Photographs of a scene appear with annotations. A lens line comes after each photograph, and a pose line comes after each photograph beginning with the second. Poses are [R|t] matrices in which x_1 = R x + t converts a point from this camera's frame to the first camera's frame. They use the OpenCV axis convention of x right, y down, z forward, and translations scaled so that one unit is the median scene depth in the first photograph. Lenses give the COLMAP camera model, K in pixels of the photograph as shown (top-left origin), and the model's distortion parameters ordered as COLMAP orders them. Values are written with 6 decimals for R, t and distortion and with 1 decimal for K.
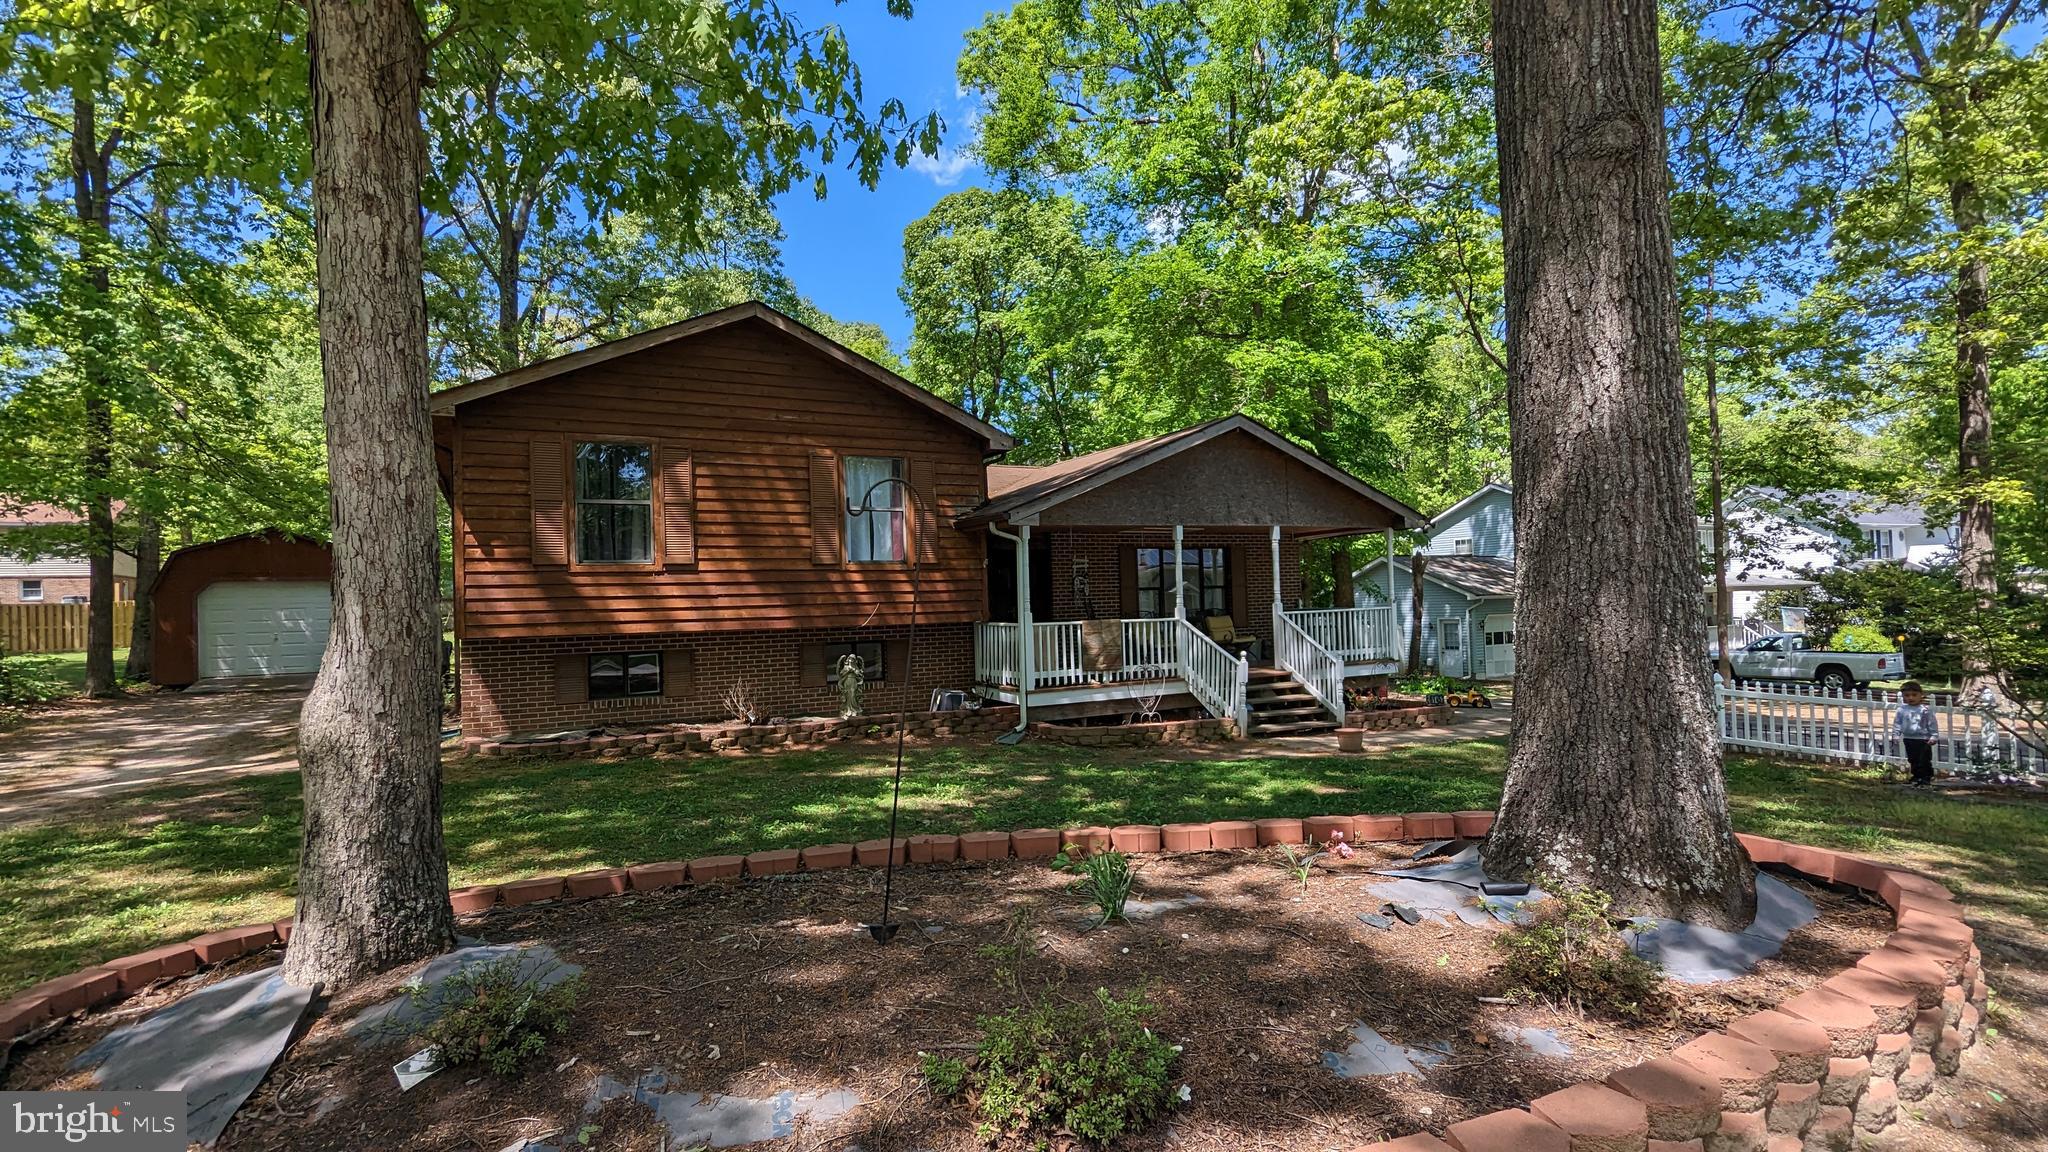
lens RADIAL K [[963.3, 0, 1021.3], [0, 963.3, 580.2], [0, 0, 1]] dist [-0.001660, 0.000315]
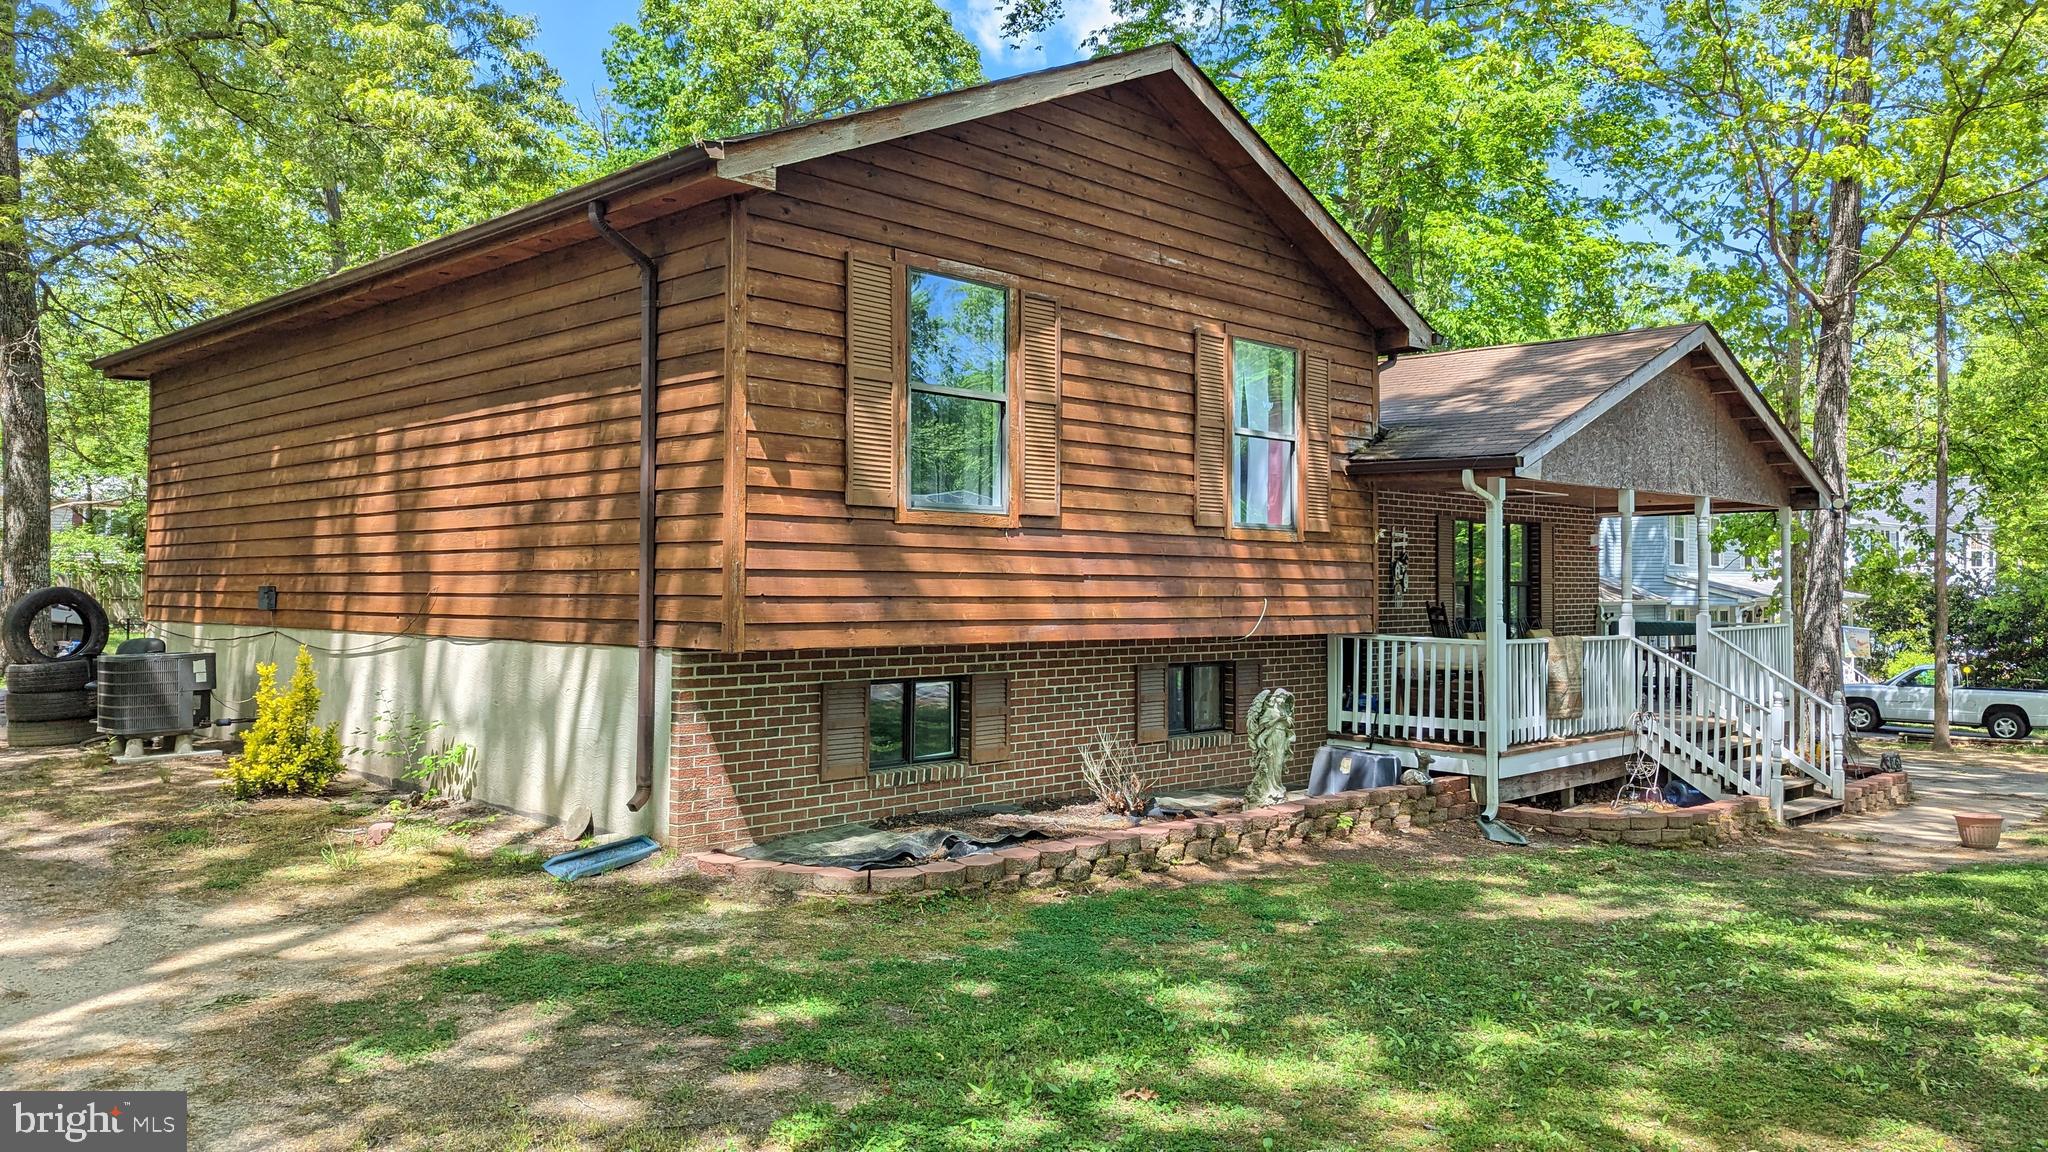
lens RADIAL K [[1446.5, 0, 1029.4], [0, 1446.5, 550.8], [0, 0, 1]] dist [0.068789, -0.048151]
pose [[0.952478, 0.041853, 0.301720, -0.565479], [-0.041740, 0.999105, -0.006827, 0.007797], [-0.301735, -0.006092, 0.953372, 0.221125]]
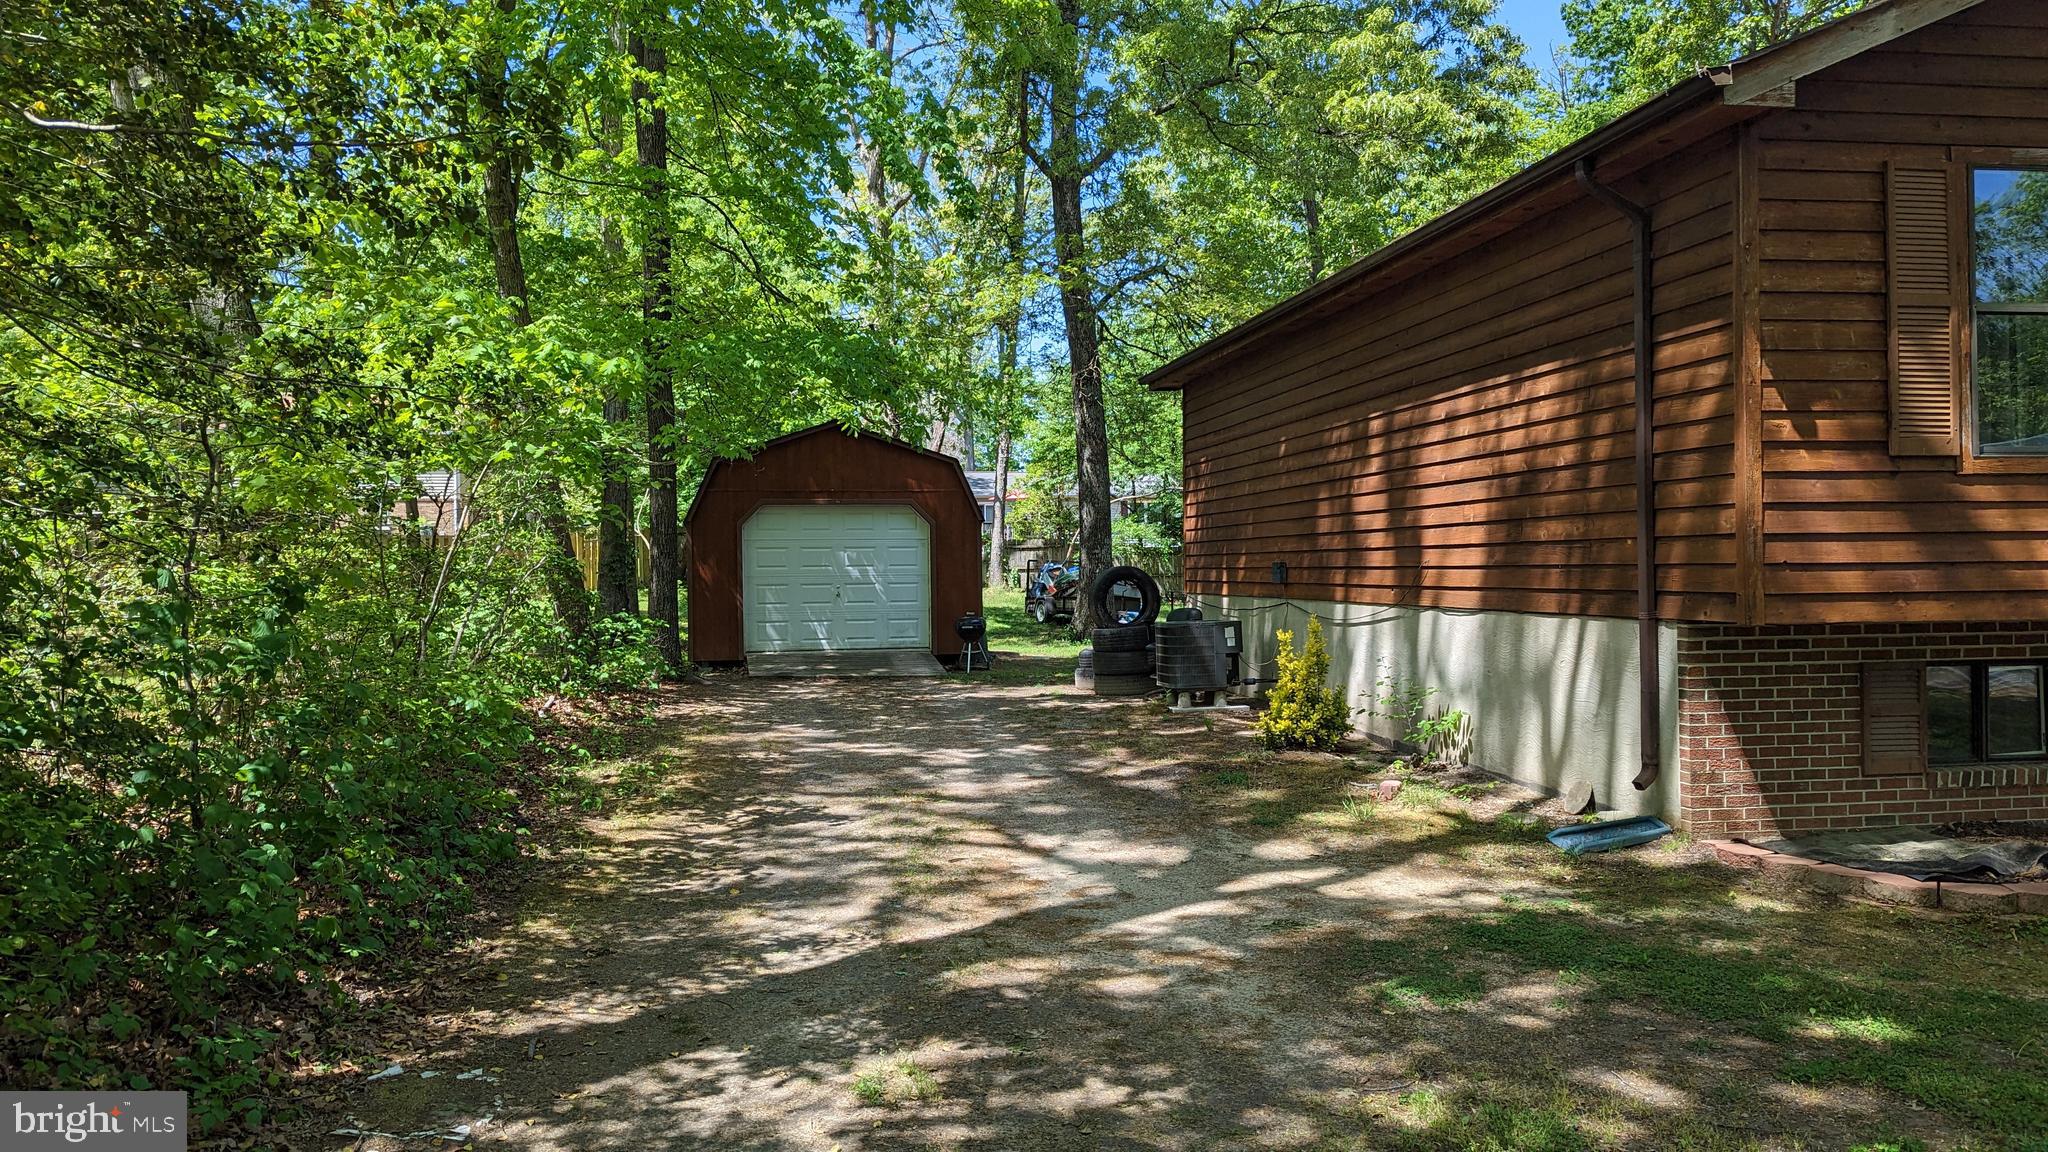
lens RADIAL K [[1446.5, 0, 1035.3], [0, 1446.5, 563.2], [0, 0, 1]] dist [0.068789, -0.048151]
pose [[0.947634, 0.017085, -0.318900, -0.579529], [-0.006367, 0.999380, 0.034620, 0.009891], [0.319294, -0.030776, 0.947156, 0.220861]]
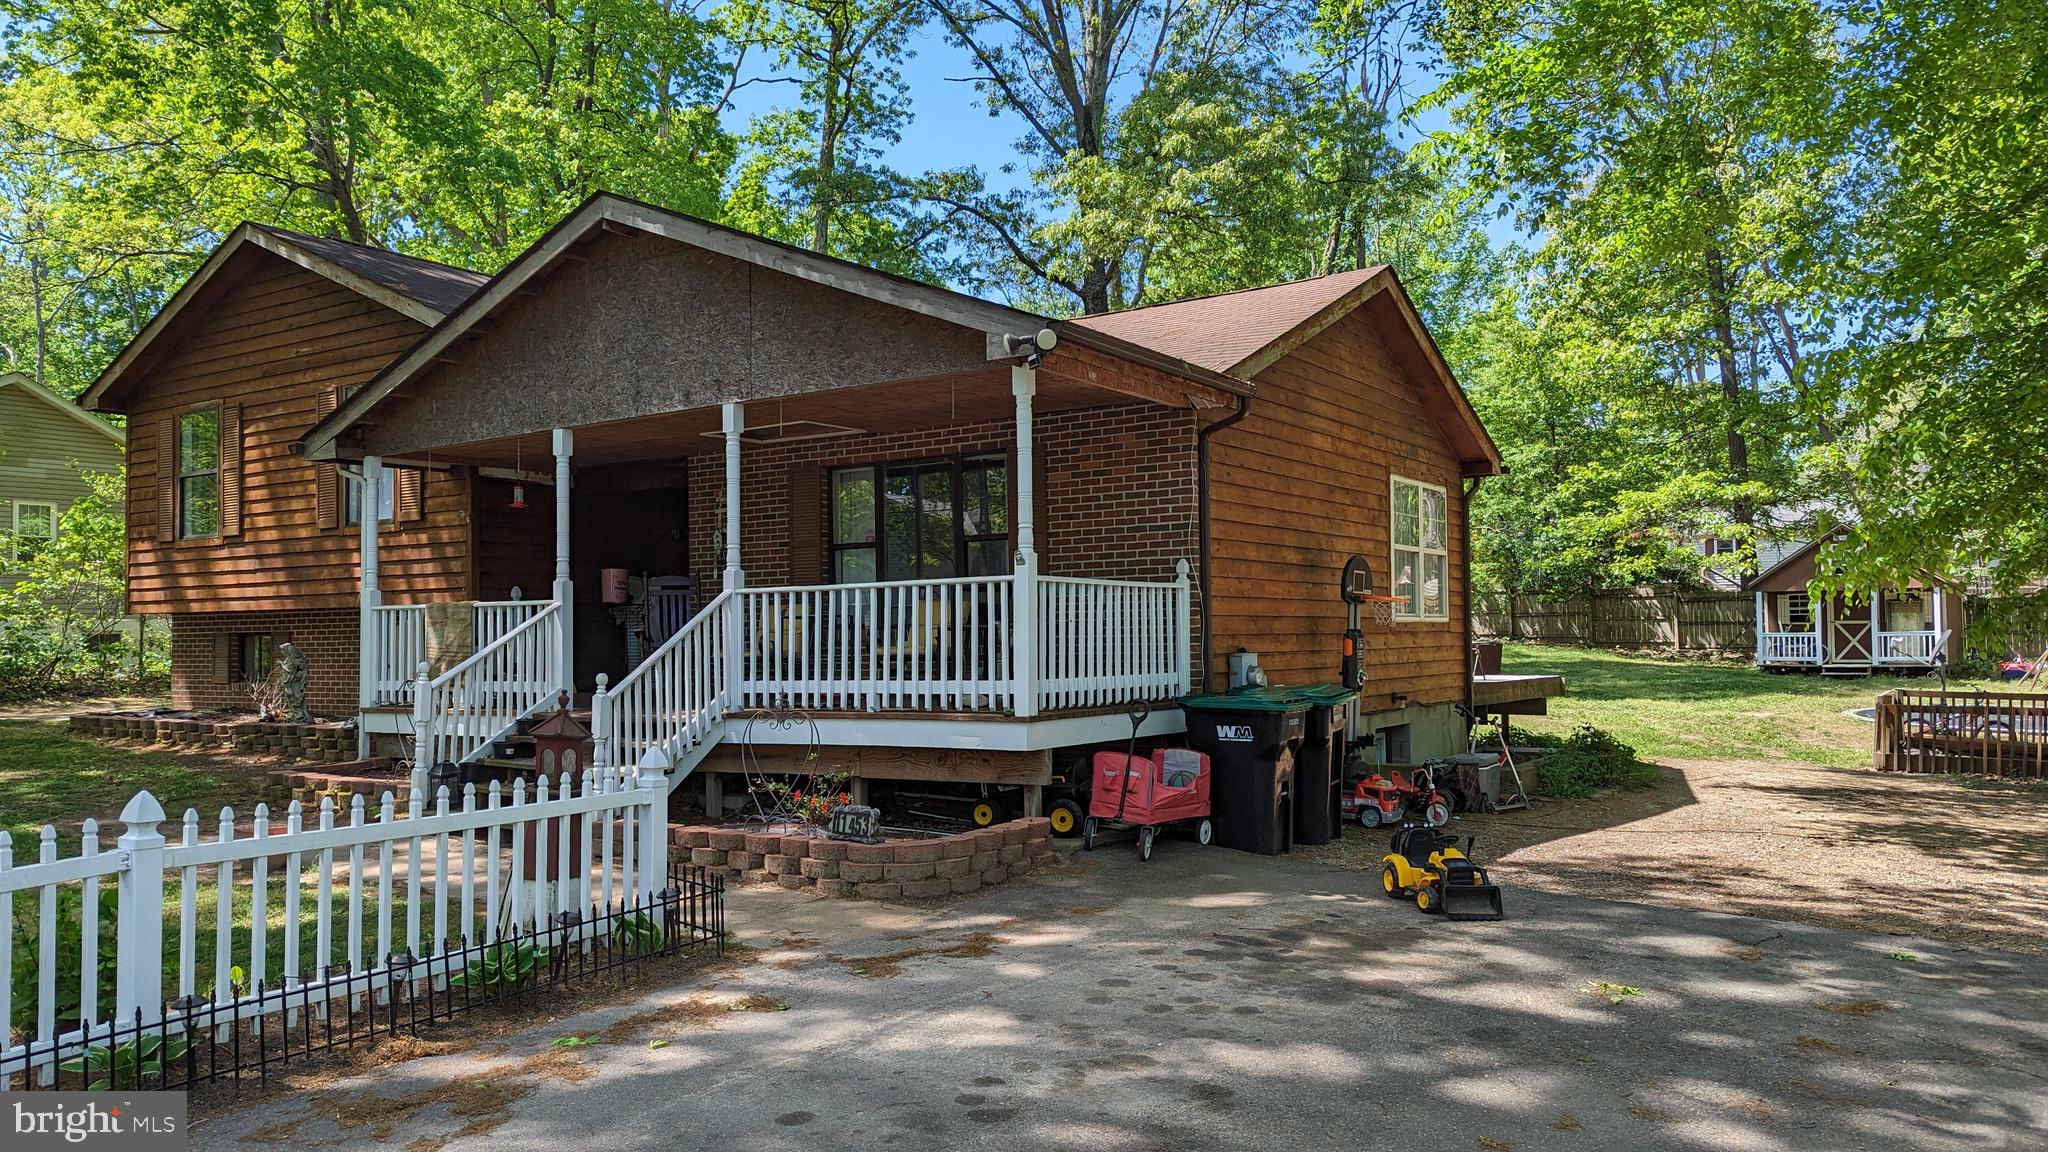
lens RADIAL K [[1446.5, 0, 1017.4], [0, 1446.5, 572.2], [0, 0, 1]] dist [0.068789, -0.048151]
pose [[0.470718, -0.015735, -0.882143, 1.122782], [0.023106, 0.999718, -0.005502, 0.038687], [0.881981, -0.017793, 0.470949, 0.939232]]
